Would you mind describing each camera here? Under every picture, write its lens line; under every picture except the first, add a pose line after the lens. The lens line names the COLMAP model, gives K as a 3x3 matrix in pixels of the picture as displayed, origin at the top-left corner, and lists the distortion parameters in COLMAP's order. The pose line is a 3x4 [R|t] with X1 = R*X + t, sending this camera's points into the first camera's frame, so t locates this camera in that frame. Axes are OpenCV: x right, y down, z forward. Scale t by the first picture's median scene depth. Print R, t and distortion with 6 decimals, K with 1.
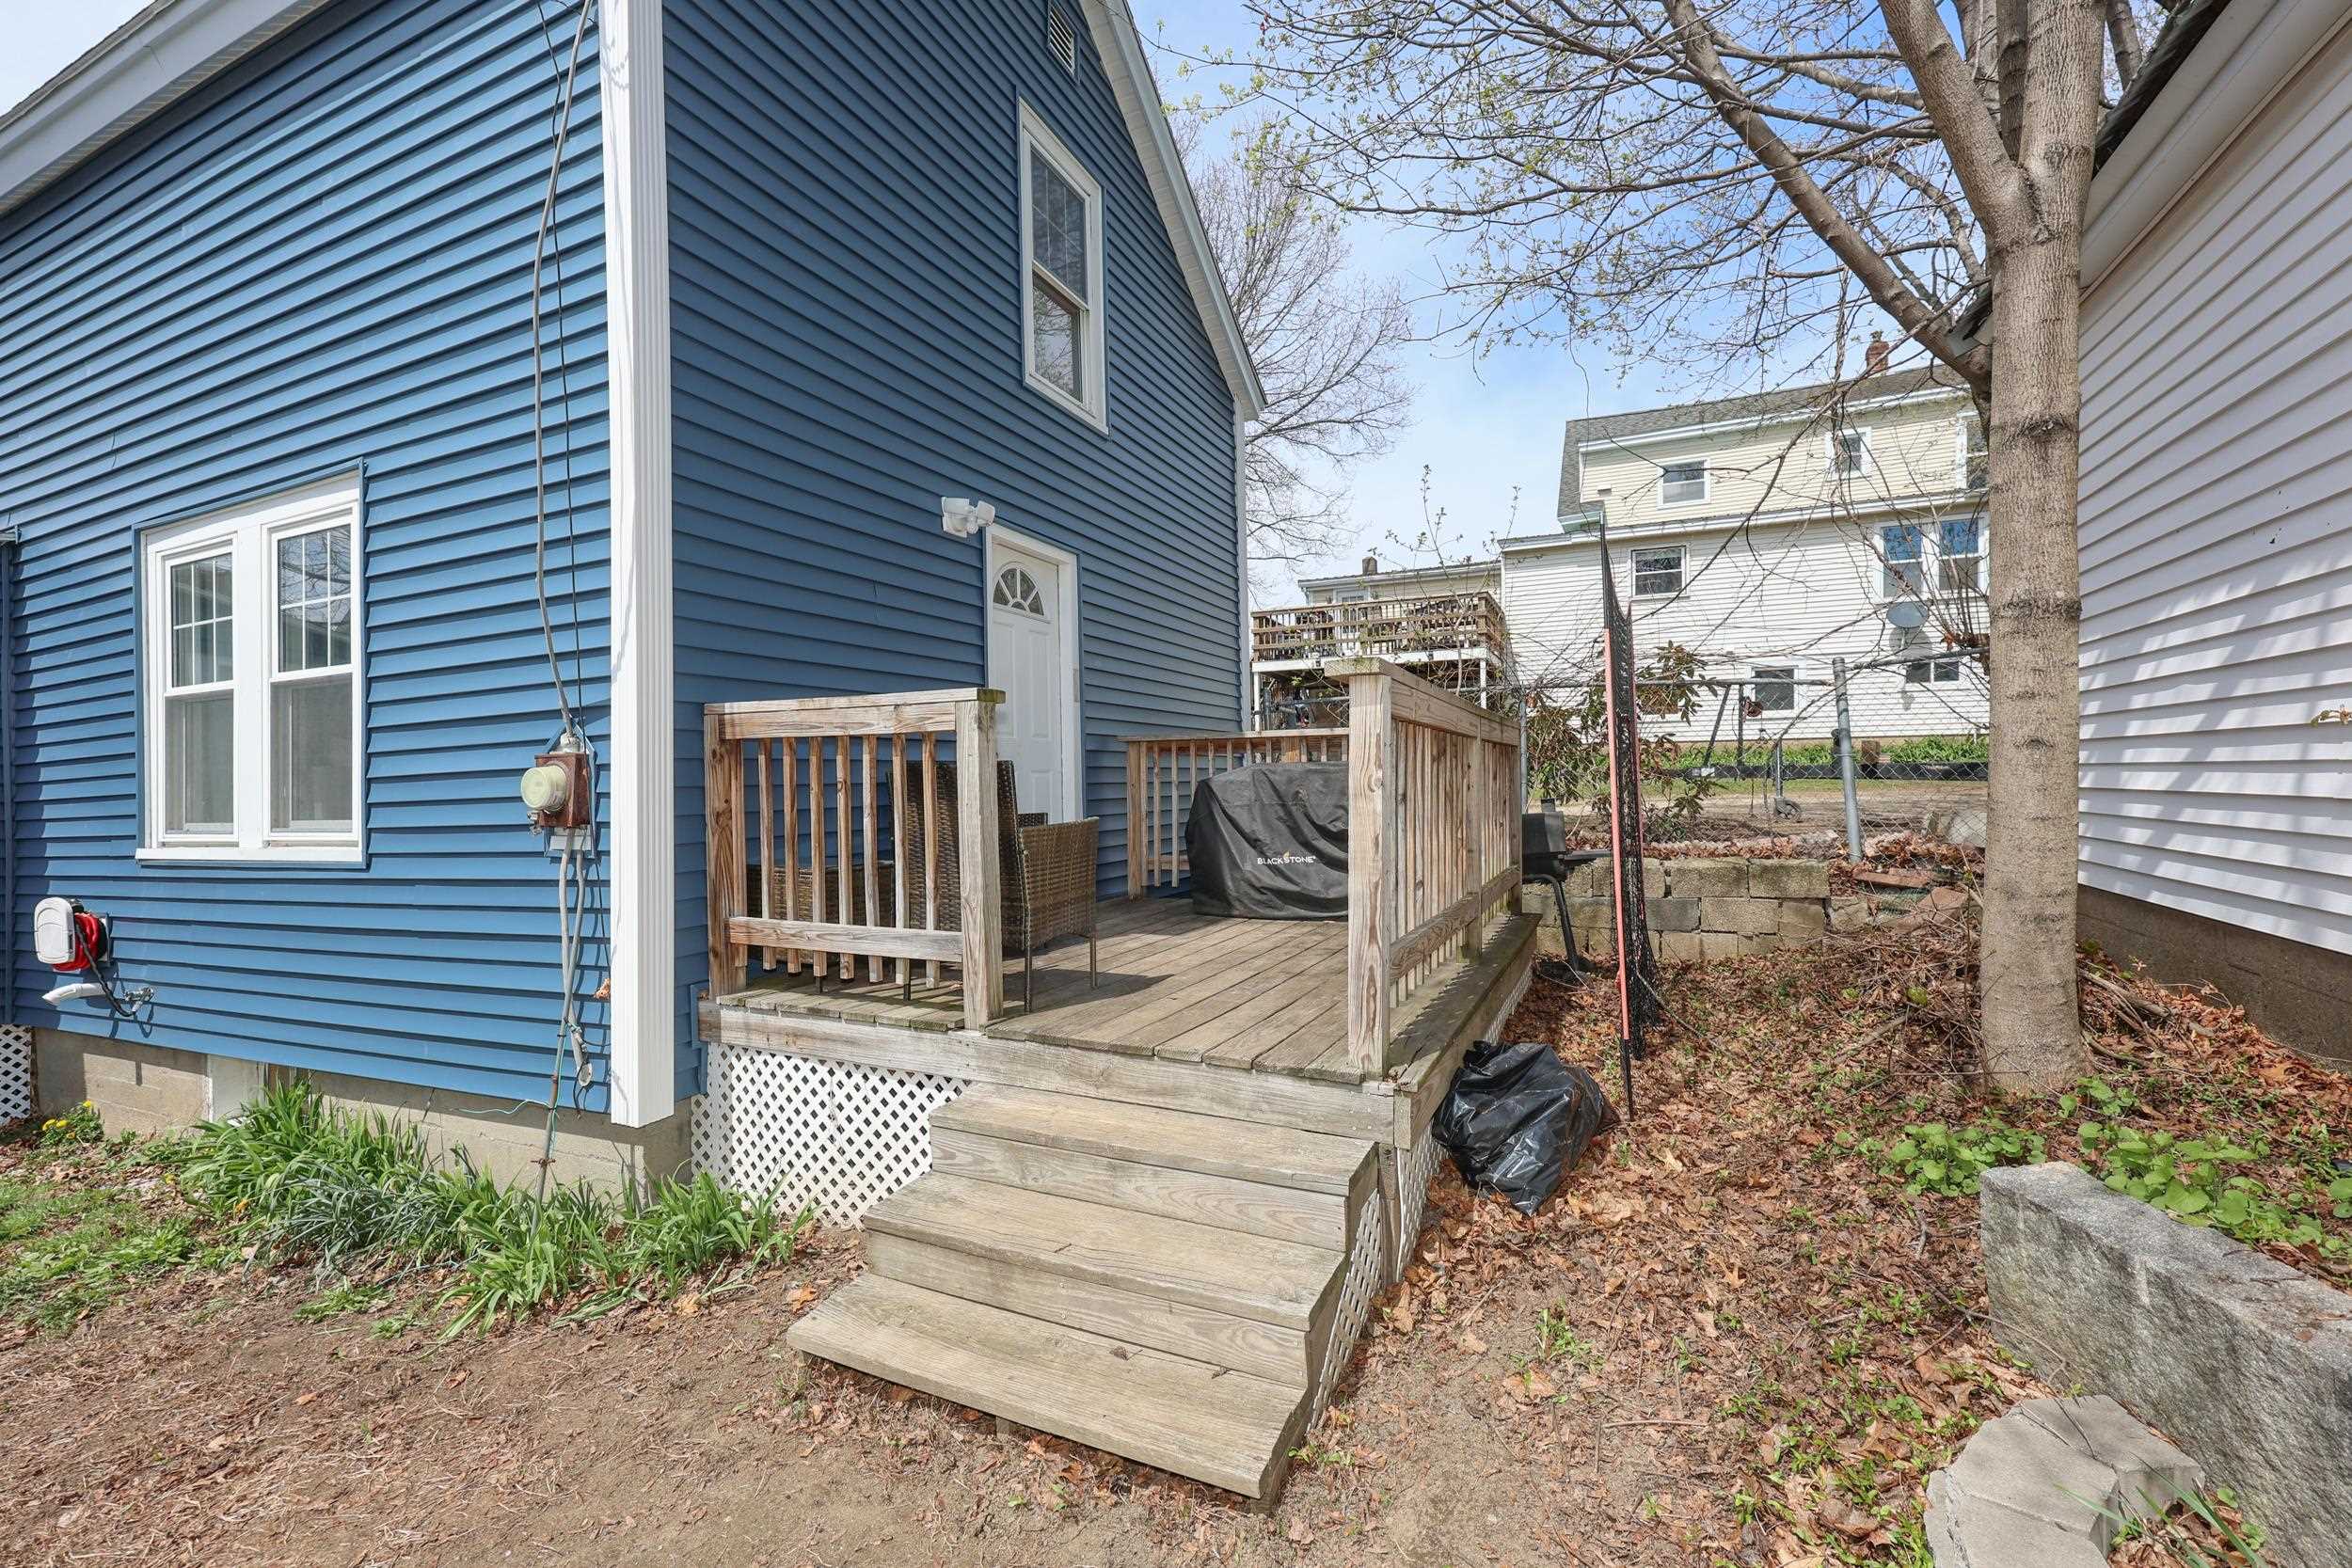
lens RADIAL K [[998.0, 0, 1174.9], [0, 998.0, 776.7], [0, 0, 1]] dist [0.002964, -0.000709]
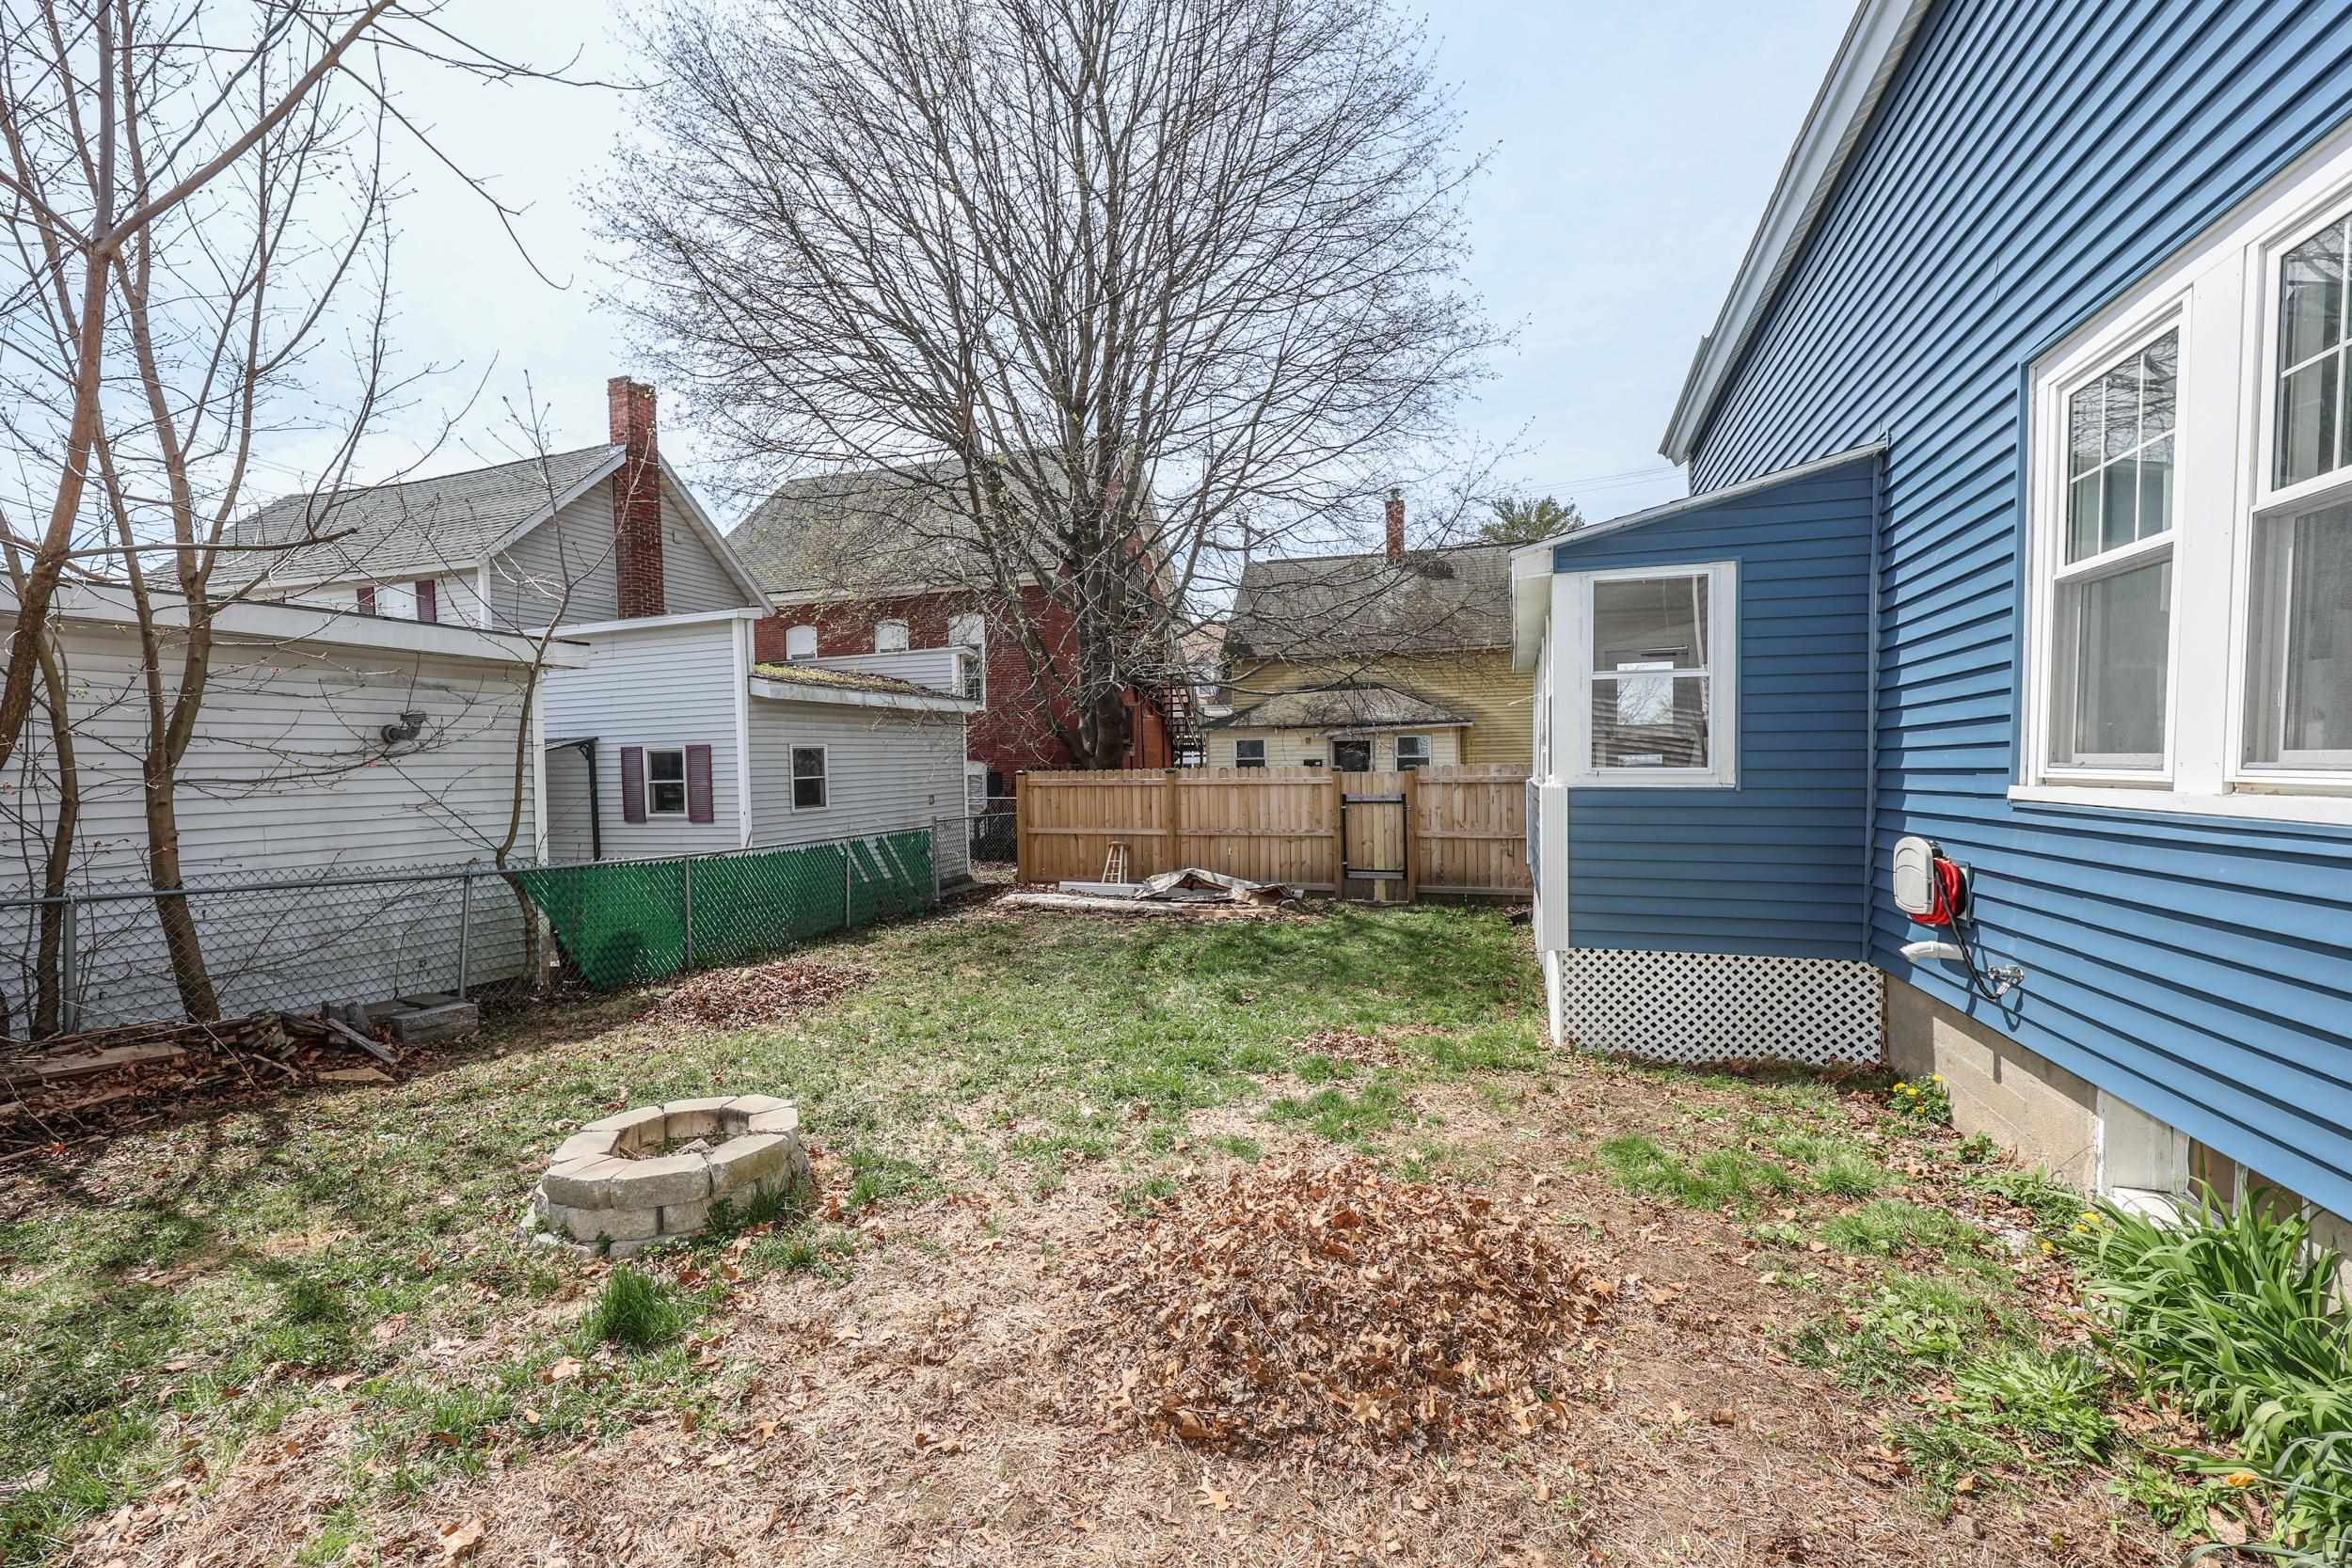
lens RADIAL K [[966.4, 0, 1165.8], [0, 966.4, 785.4], [0, 0, 1]] dist [-0.001373, -0.000648]
pose [[0.090598, 0.053129, -0.994469, -0.377308], [0.008953, 0.998492, 0.054160, 0.027308], [0.995847, -0.013811, 0.089986, 0.302091]]
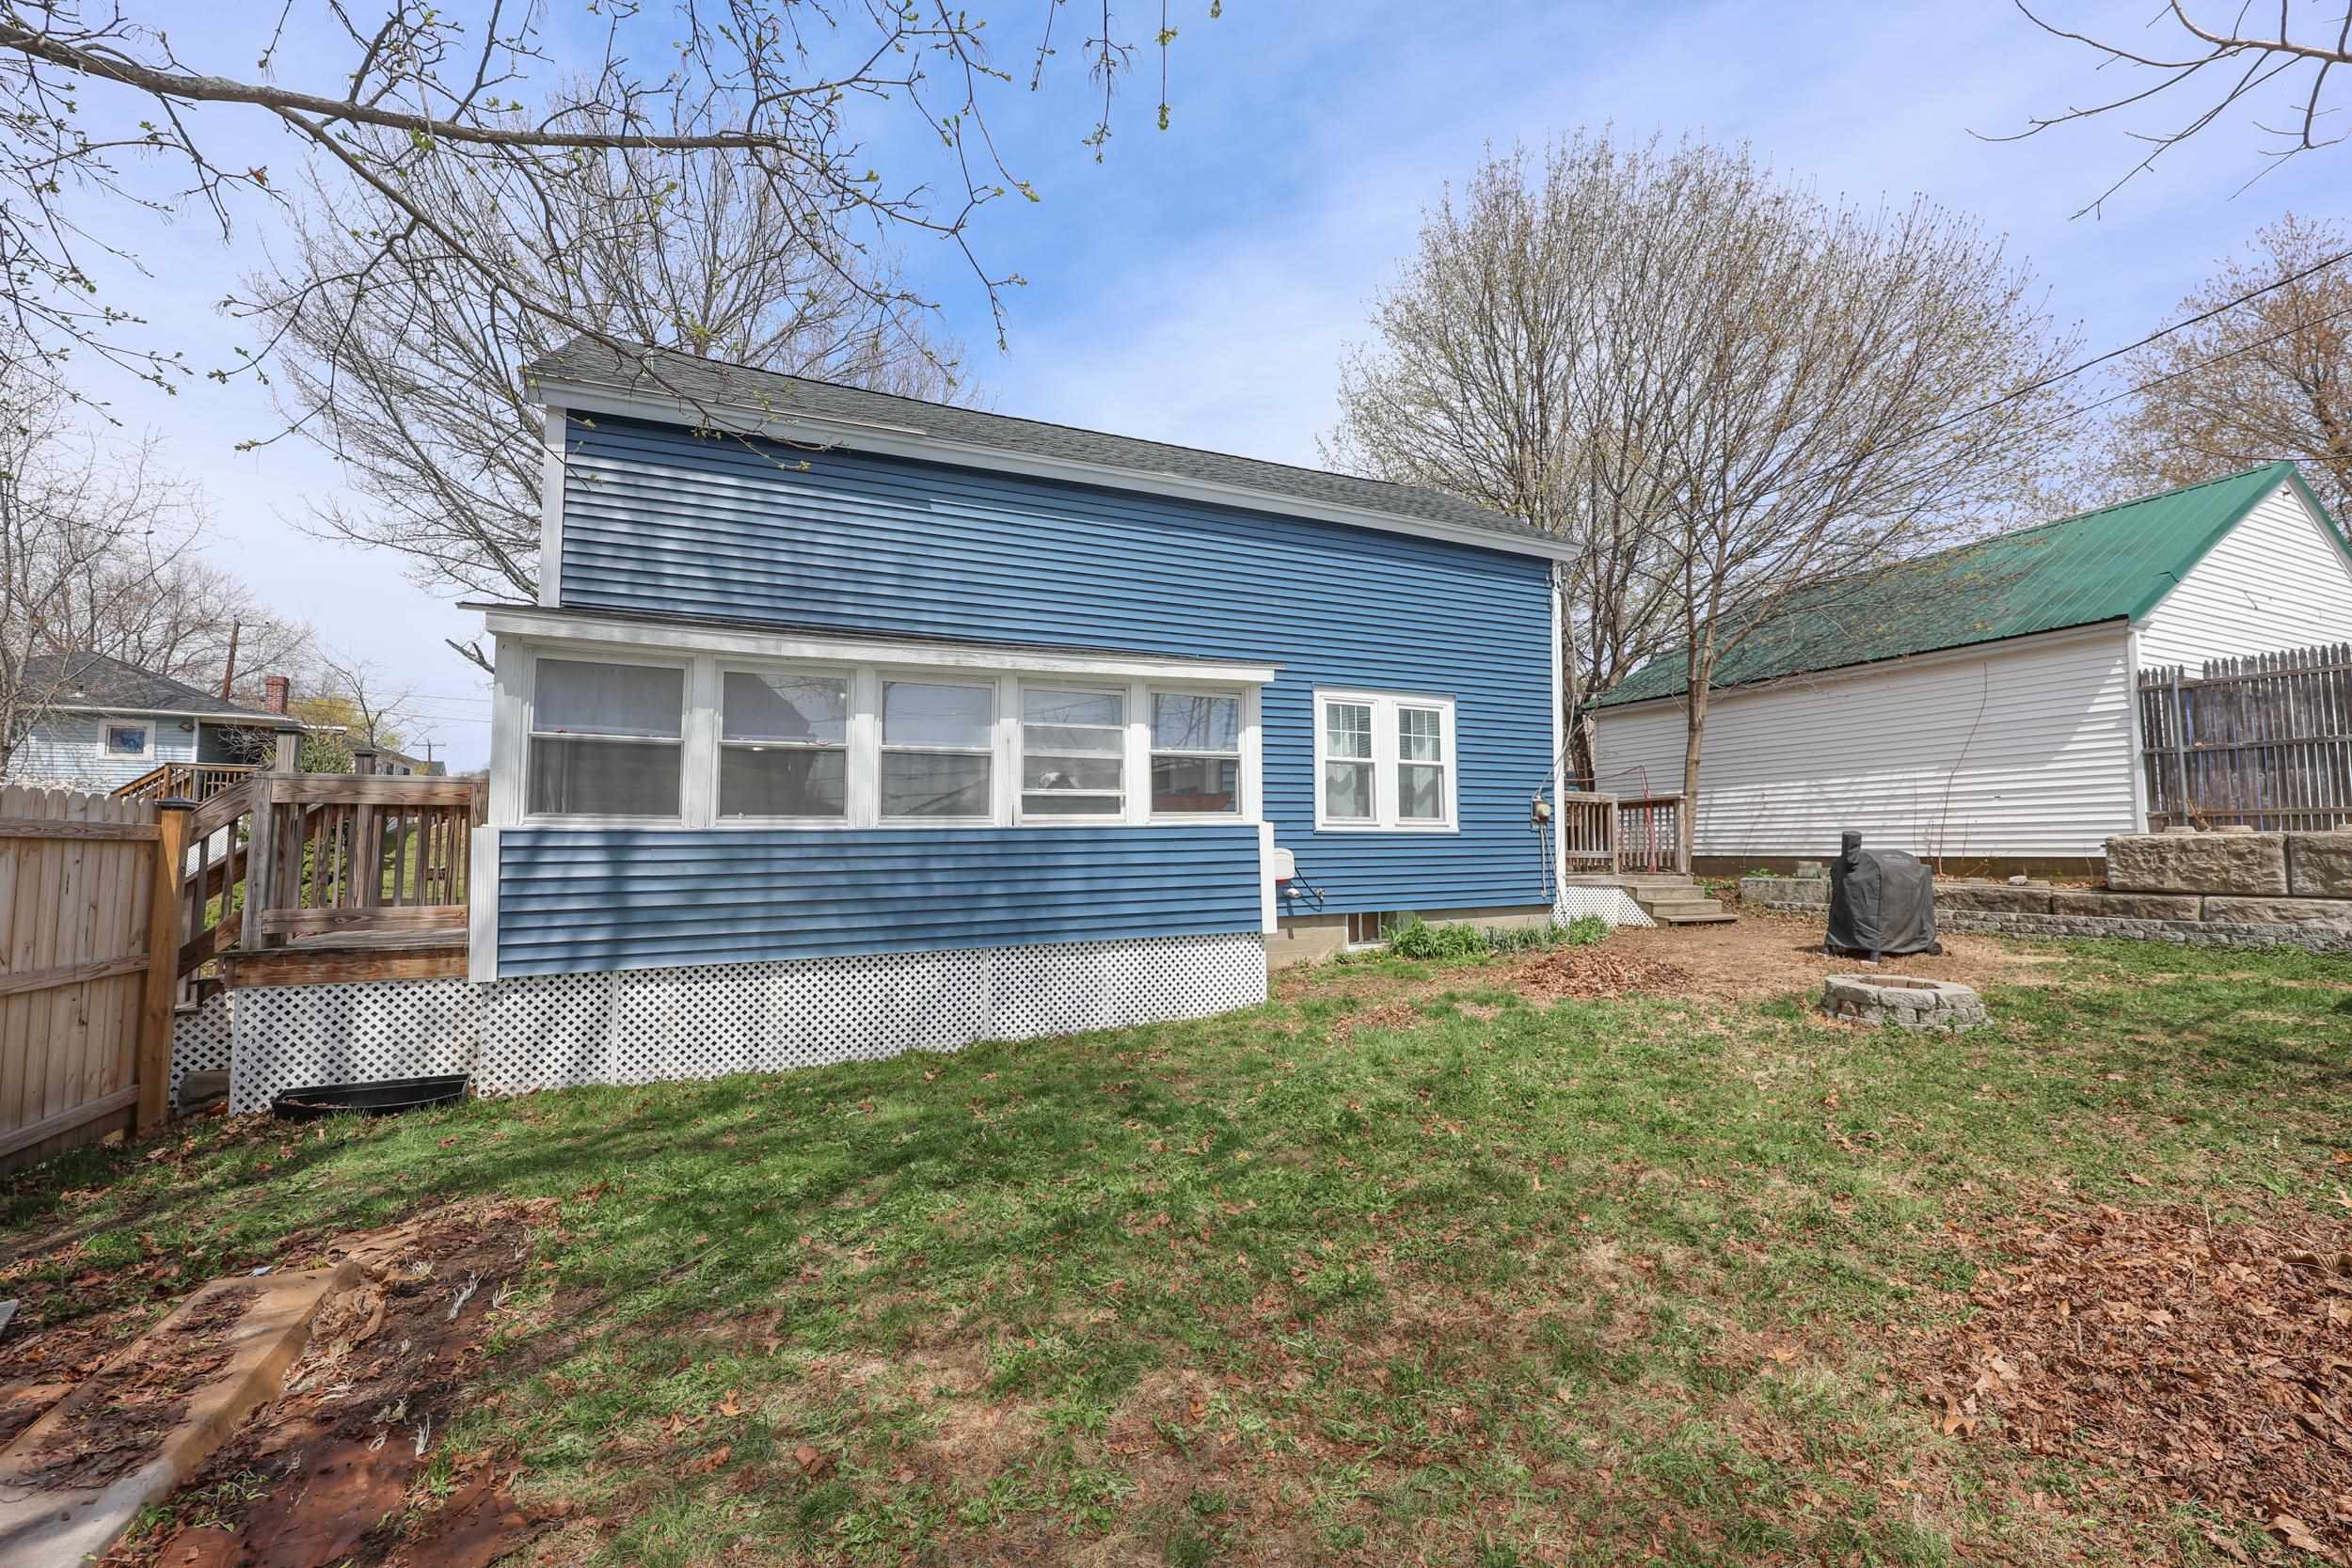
lens RADIAL K [[966.4, 0, 1165.8], [0, 966.4, 785.4], [0, 0, 1]] dist [-0.001373, -0.000648]
pose [[0.645727, 0.079812, 0.759386, -3.043570], [-0.021817, 0.996045, -0.086134, 0.183733], [-0.763256, 0.039051, 0.644914, -0.135117]]
